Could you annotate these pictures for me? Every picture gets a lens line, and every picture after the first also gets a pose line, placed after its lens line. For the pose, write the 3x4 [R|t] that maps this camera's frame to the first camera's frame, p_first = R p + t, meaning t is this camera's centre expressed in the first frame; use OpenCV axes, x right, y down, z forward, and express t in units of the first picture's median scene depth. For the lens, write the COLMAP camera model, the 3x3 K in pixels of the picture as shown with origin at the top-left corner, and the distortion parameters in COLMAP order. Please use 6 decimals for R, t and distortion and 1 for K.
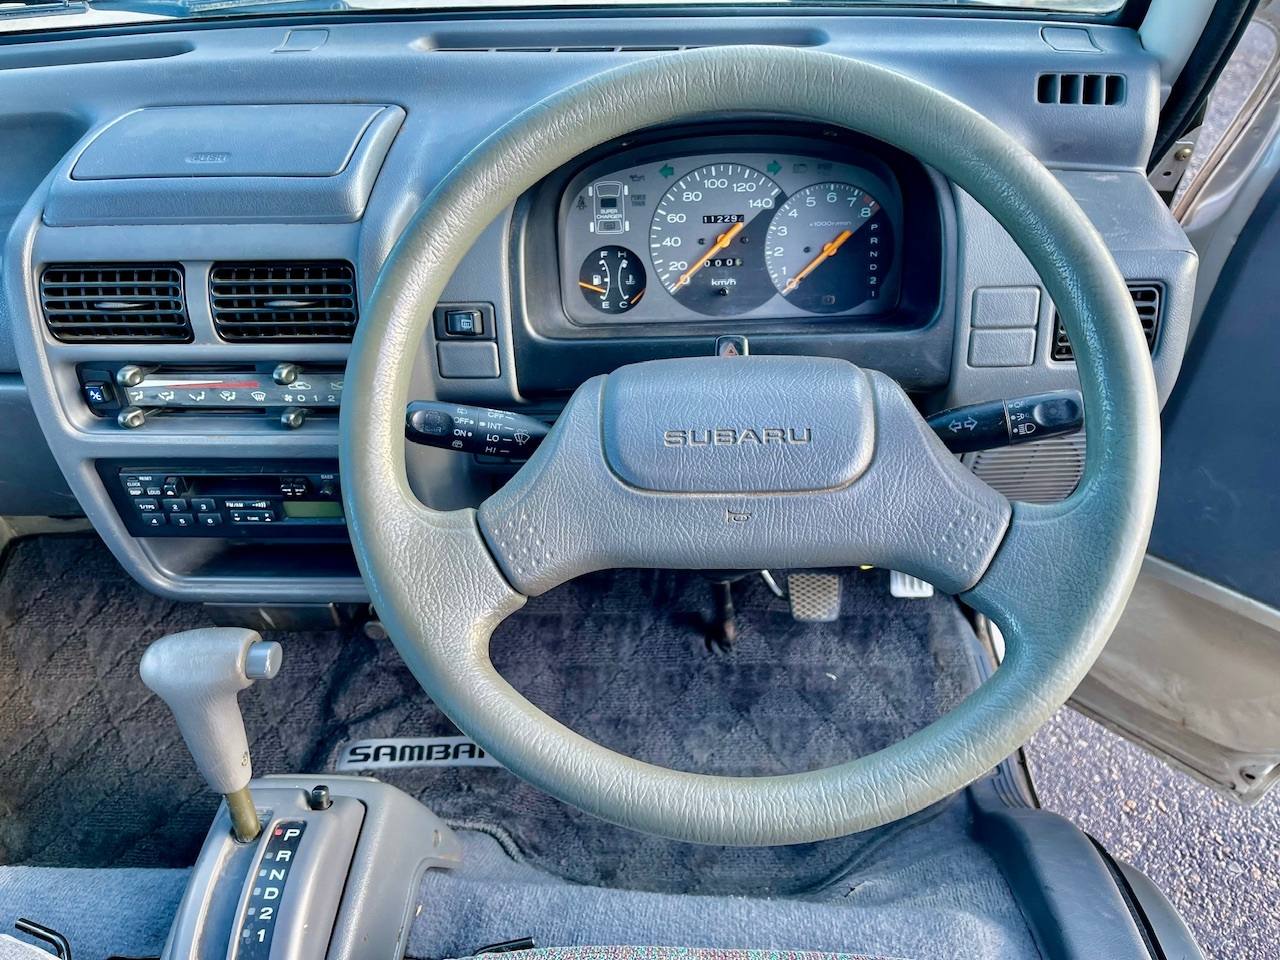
lens RADIAL K [[966.6, 0, 640.2], [0, 966.6, 483.1], [0, 0, 1]] dist [0.054375, -0.080585]
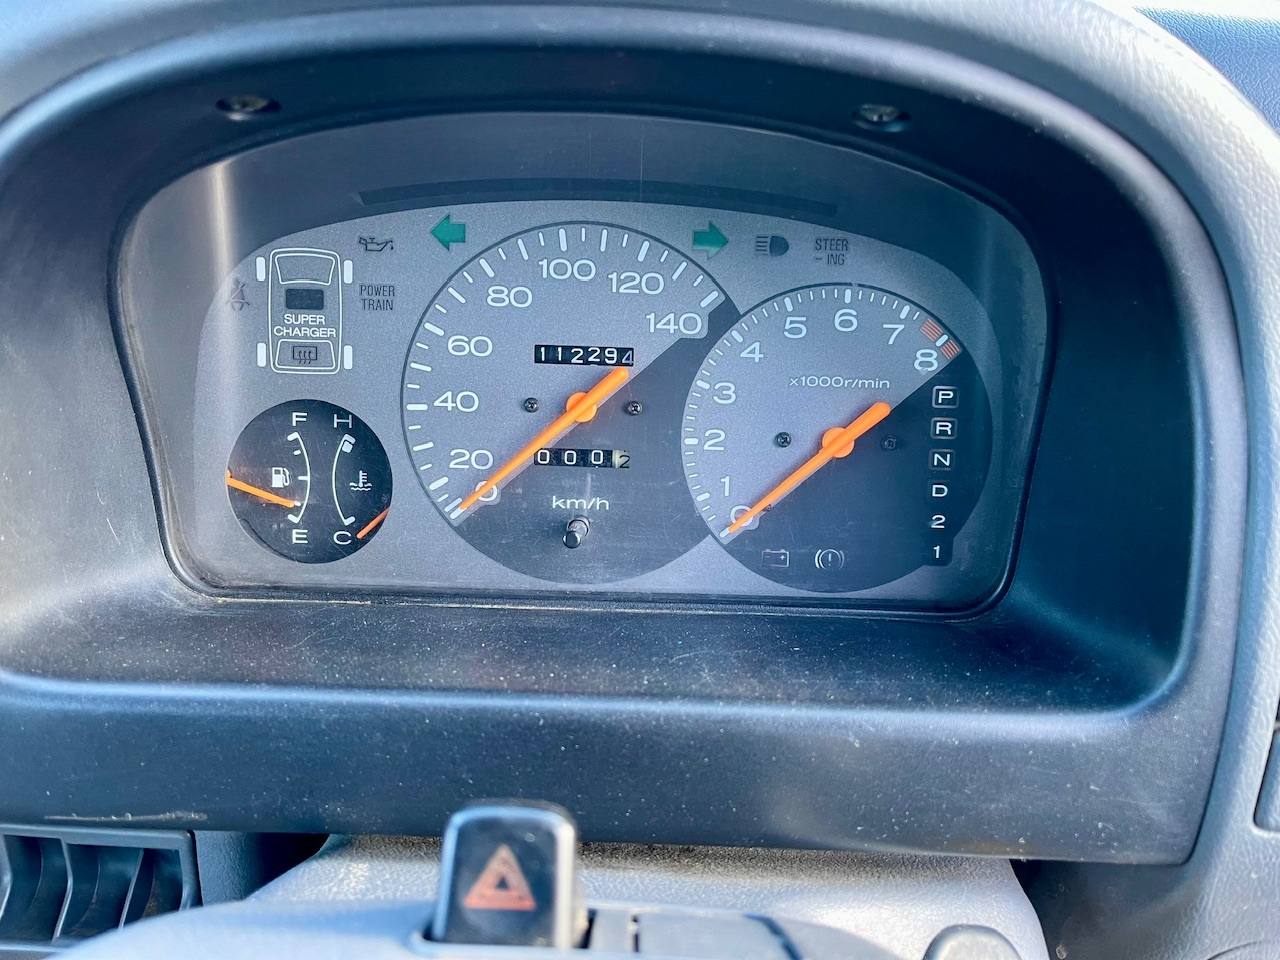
lens RADIAL K [[966.6, 0, 634.5], [0, 966.6, 491.4], [0, 0, 1]] dist [0.054375, -0.080585]
pose [[0.997245, 0.051921, 0.052972, 0.088005], [-0.045898, 0.992961, -0.109190, -0.170188], [-0.058269, 0.106458, 0.992608, 0.594631]]
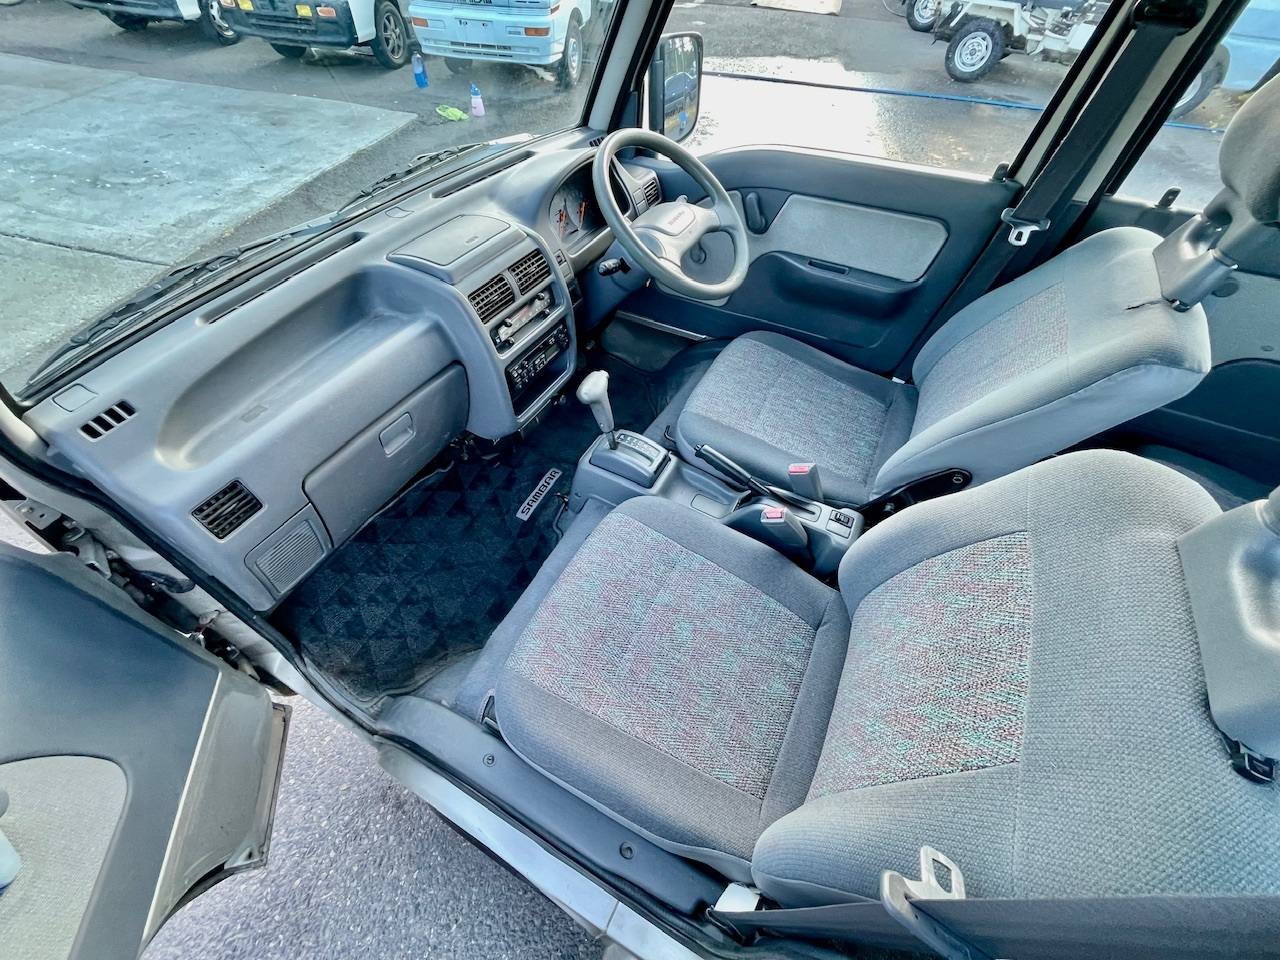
lens RADIAL K [[511.2, 0, 629.4], [0, 511.2, 481.1], [0, 0, 1]] dist [-0.001525, -0.000704]
pose [[0.445466, -0.651189, 0.614421, -1.366914], [0.607620, 0.723921, 0.326706, -0.046346], [-0.657539, 0.227798, 0.718158, -0.120434]]
